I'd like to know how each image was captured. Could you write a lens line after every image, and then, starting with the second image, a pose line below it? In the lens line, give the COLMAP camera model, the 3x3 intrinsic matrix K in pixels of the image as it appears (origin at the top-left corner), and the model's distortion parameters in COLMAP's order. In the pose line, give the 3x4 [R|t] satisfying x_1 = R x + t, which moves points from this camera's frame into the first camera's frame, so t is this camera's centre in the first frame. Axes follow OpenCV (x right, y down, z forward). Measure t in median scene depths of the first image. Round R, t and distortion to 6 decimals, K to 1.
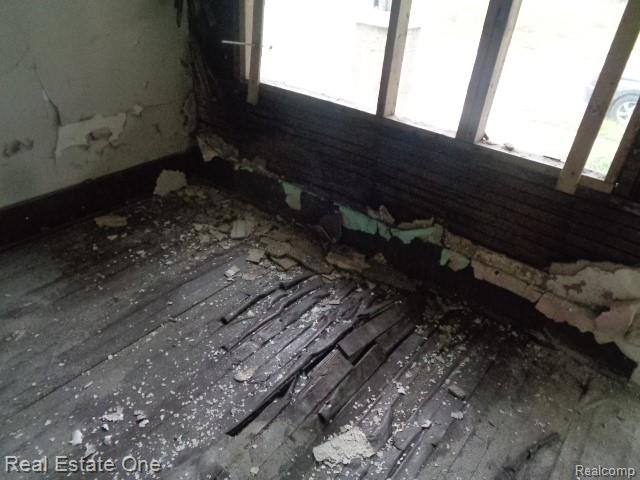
lens RADIAL K [[479.3, 0, 320.0], [0, 479.3, 240.0], [0, 0, 1]] dist [0.000144, 0.005931]
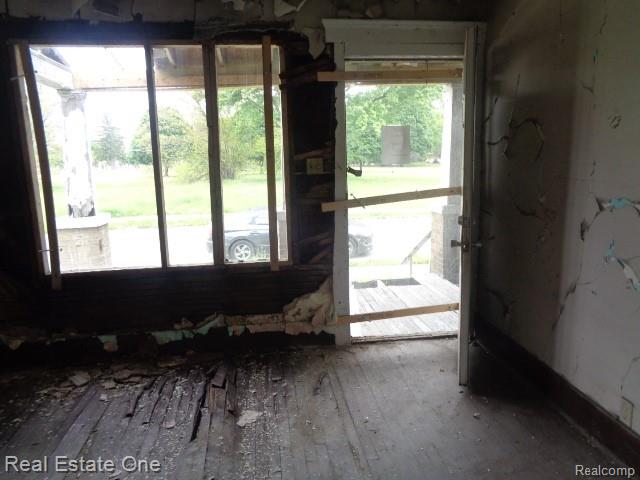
lens RADIAL K [[479.3, 0, 320.0], [0, 479.3, 240.0], [0, 0, 1]] dist [0.000144, 0.005931]
pose [[0.701257, -0.213601, 0.680157, -0.623468], [0.440543, 0.879935, -0.177869, 0.198690], [-0.560501, 0.424370, 0.711160, -0.550540]]
